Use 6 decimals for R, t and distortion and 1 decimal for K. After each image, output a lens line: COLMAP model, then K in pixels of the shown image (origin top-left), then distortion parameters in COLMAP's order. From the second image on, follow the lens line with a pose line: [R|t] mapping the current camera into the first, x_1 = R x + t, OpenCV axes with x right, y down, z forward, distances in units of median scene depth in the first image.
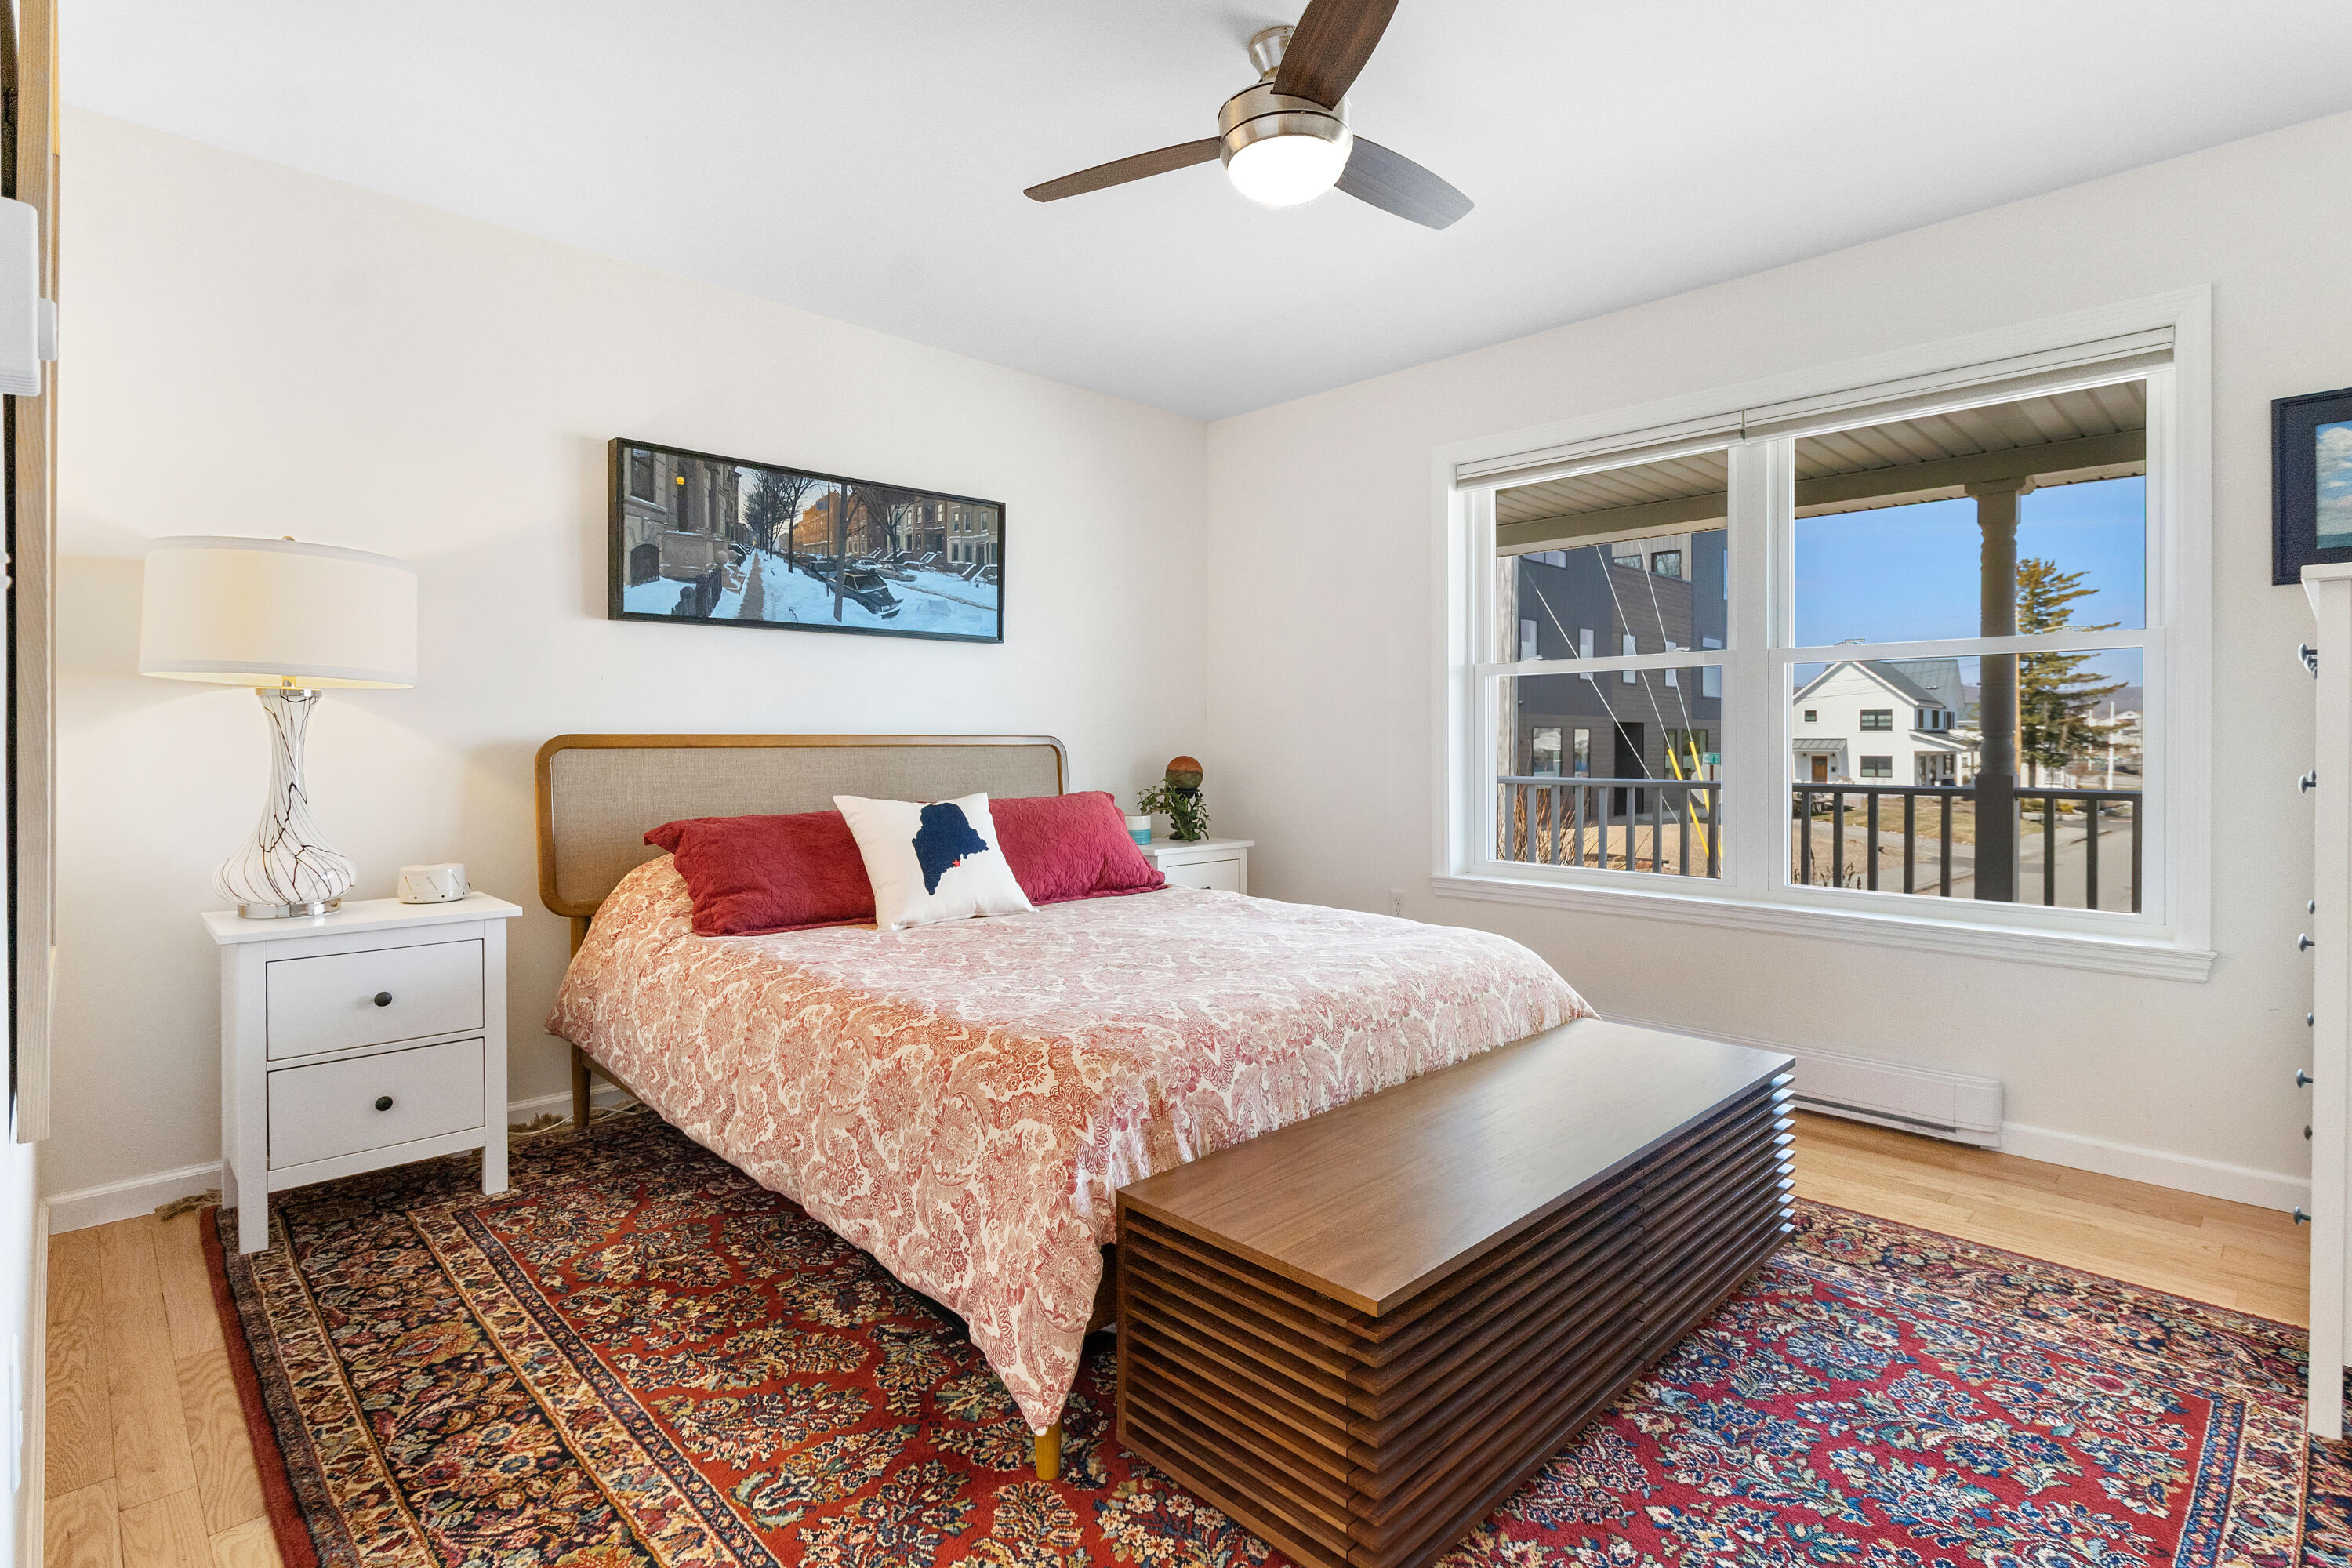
lens RADIAL K [[1153.0, 0, 1177.9], [0, 1153.0, 756.3], [0, 0, 1]] dist [-0.002657, -0.000276]
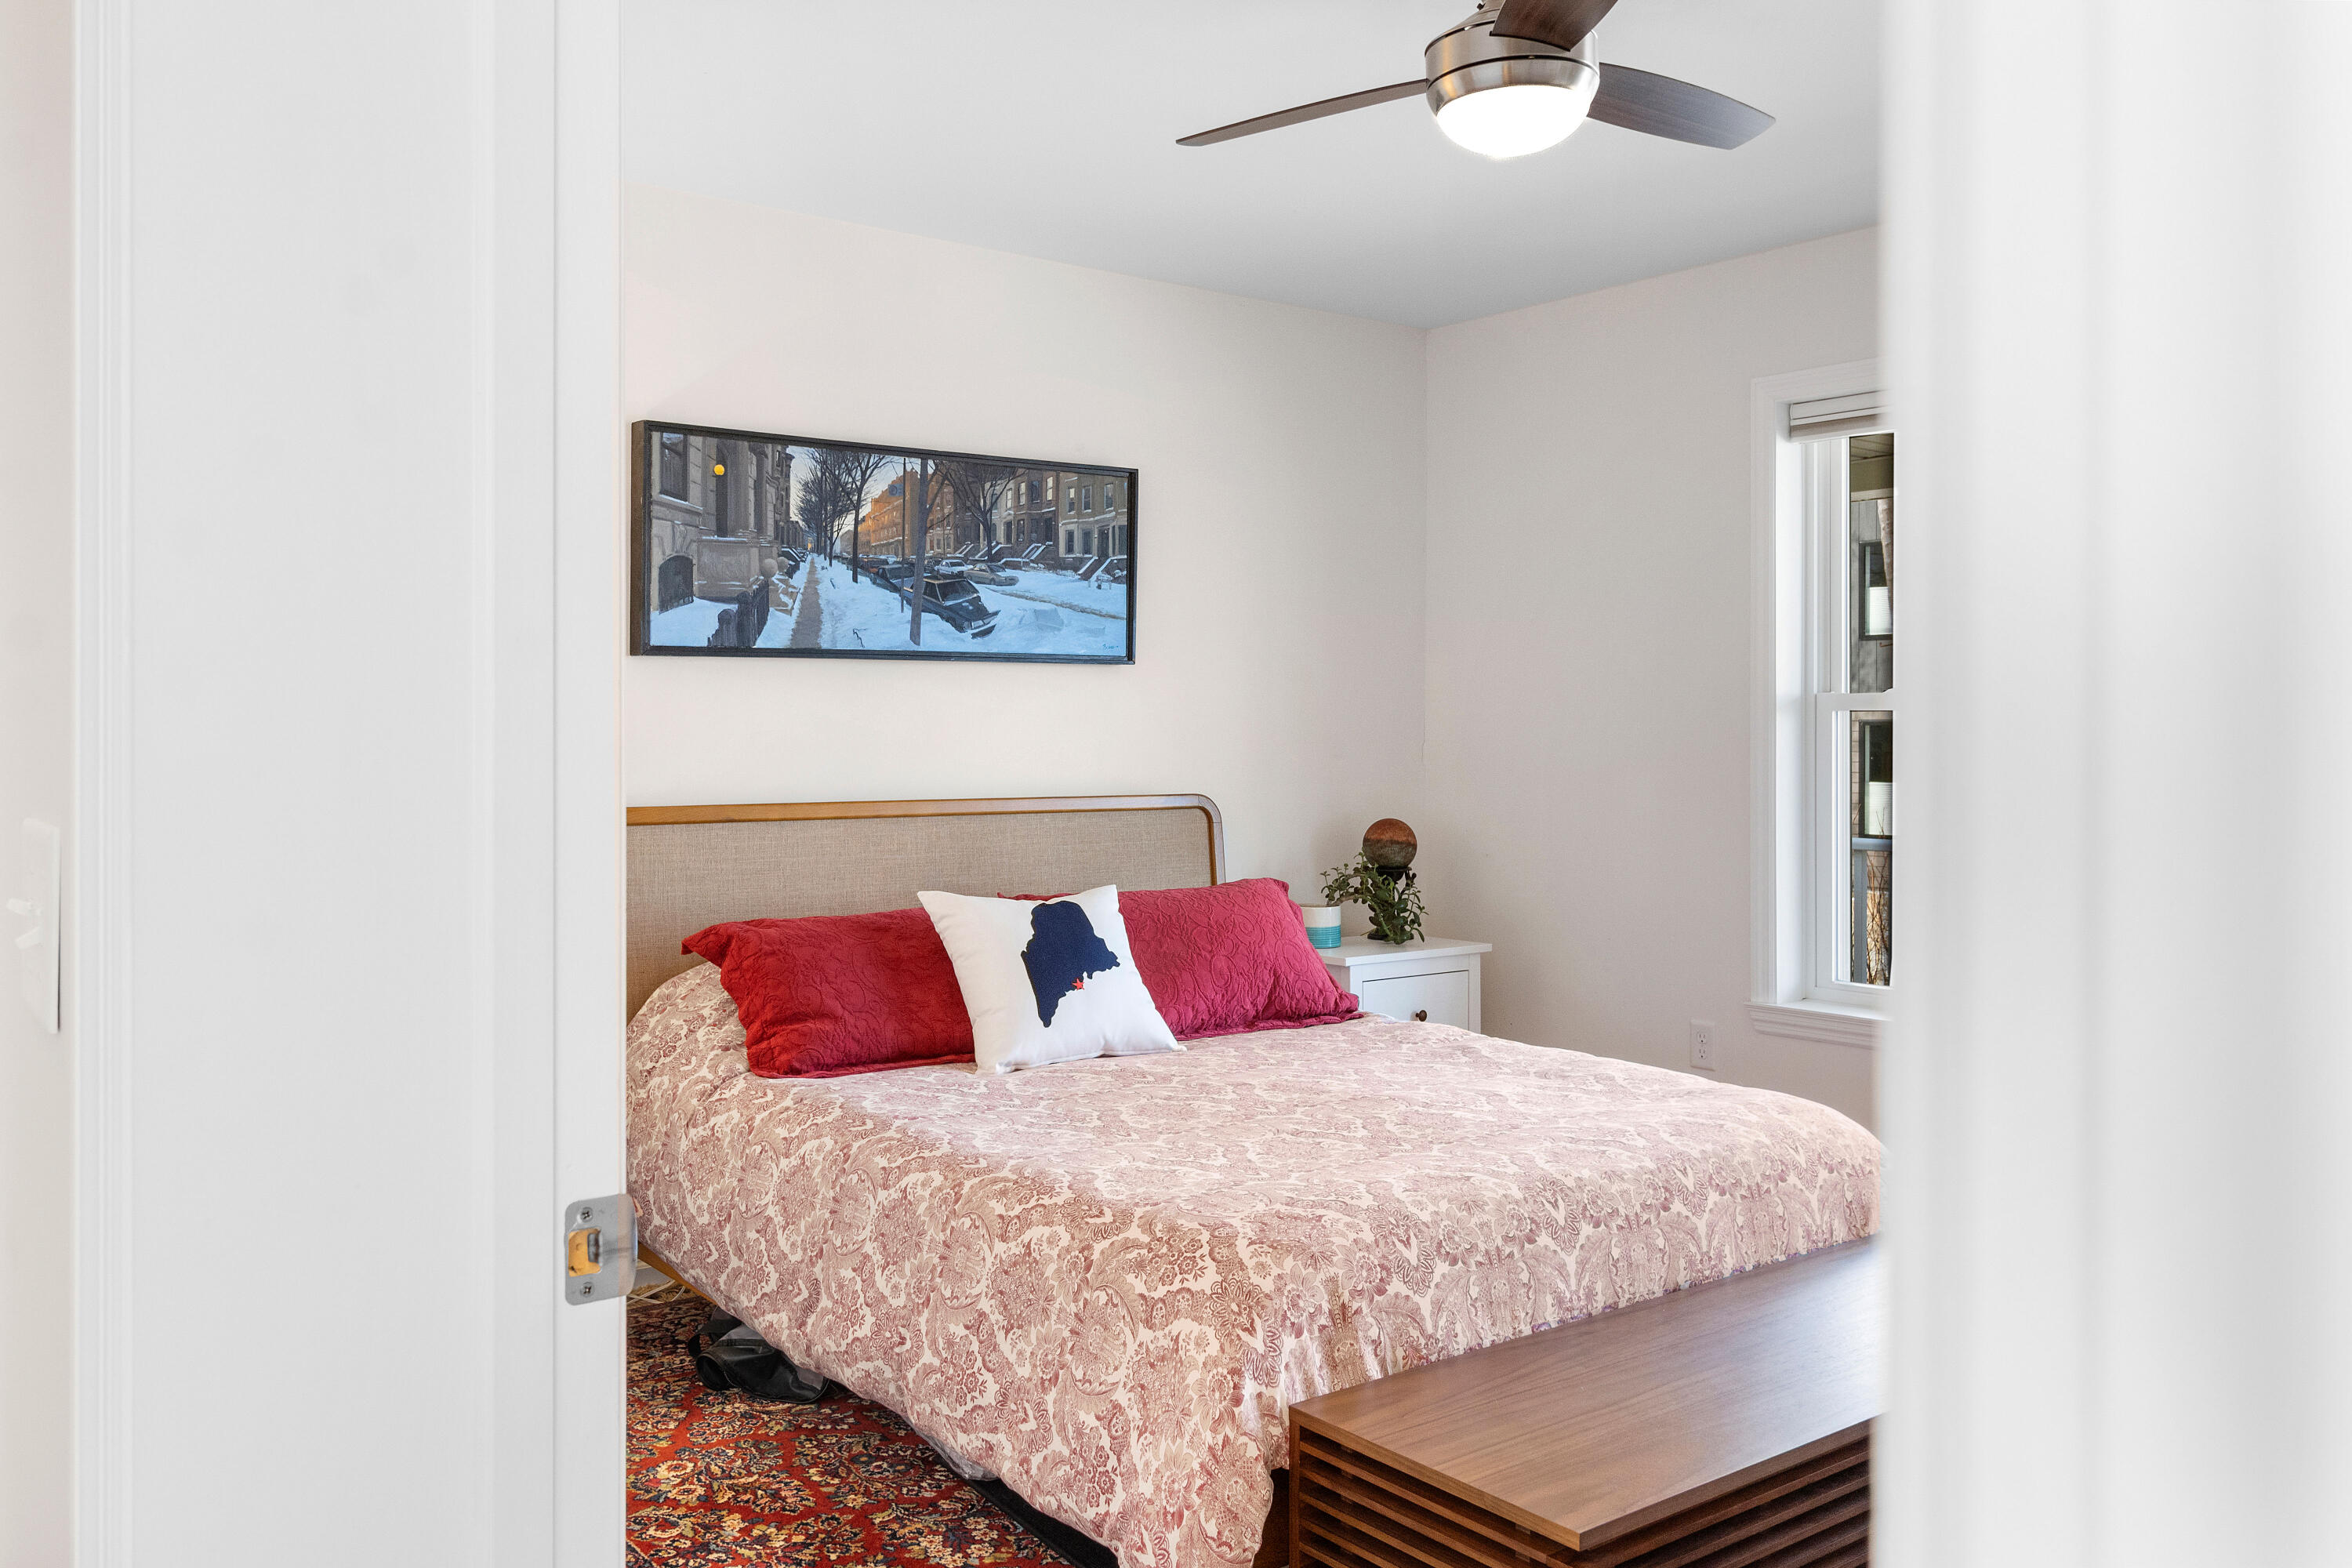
lens RADIAL K [[1861.9, 0, 1168.1], [0, 1861.9, 752.4], [0, 0, 1]] dist [0.003846, 0.008641]
pose [[0.992815, 0.004082, -0.119593, 0.014791], [-0.004767, 0.999974, -0.005438, -0.072264], [0.119568, 0.005969, 0.992808, -0.277415]]
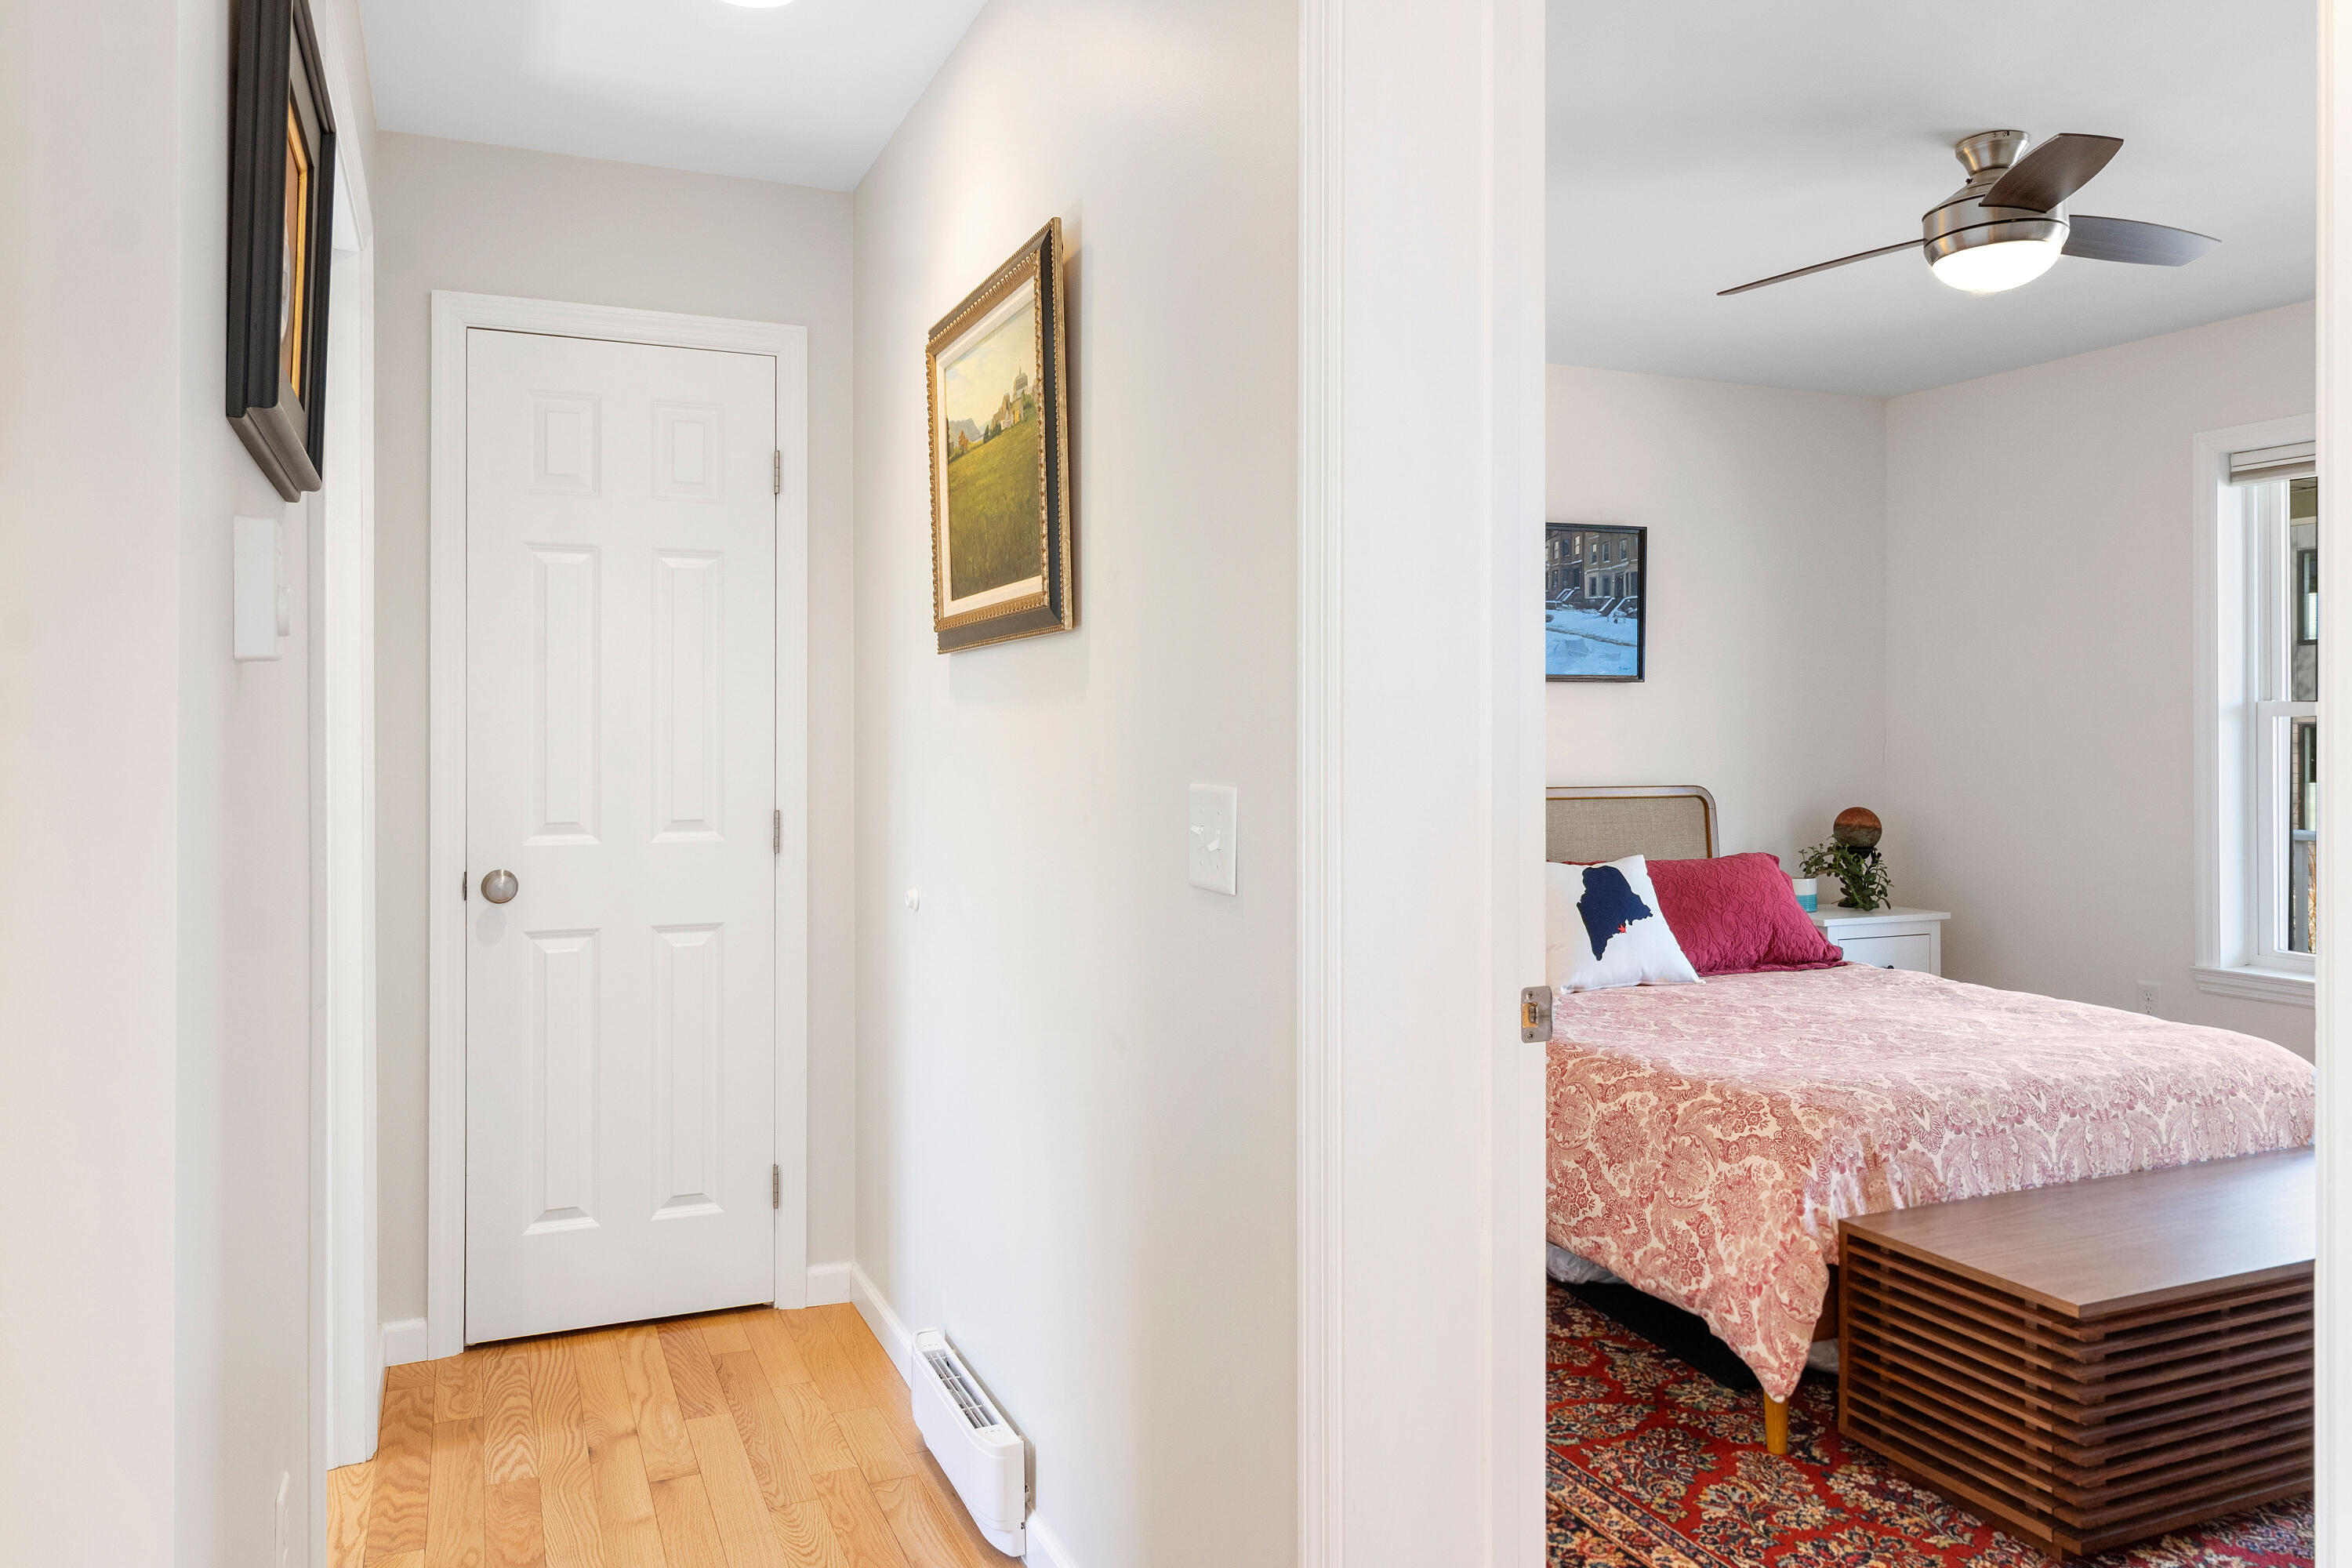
lens RADIAL K [[1611.7, 0, 1195.2], [0, 1611.7, 739.4], [0, 0, 1]] dist [0.003227, -0.000318]
pose [[0.934494, 0.001606, -0.355974, -0.059003], [-0.006555, 0.999898, -0.012697, -0.067998], [0.355918, 0.014198, 0.934410, -0.576509]]
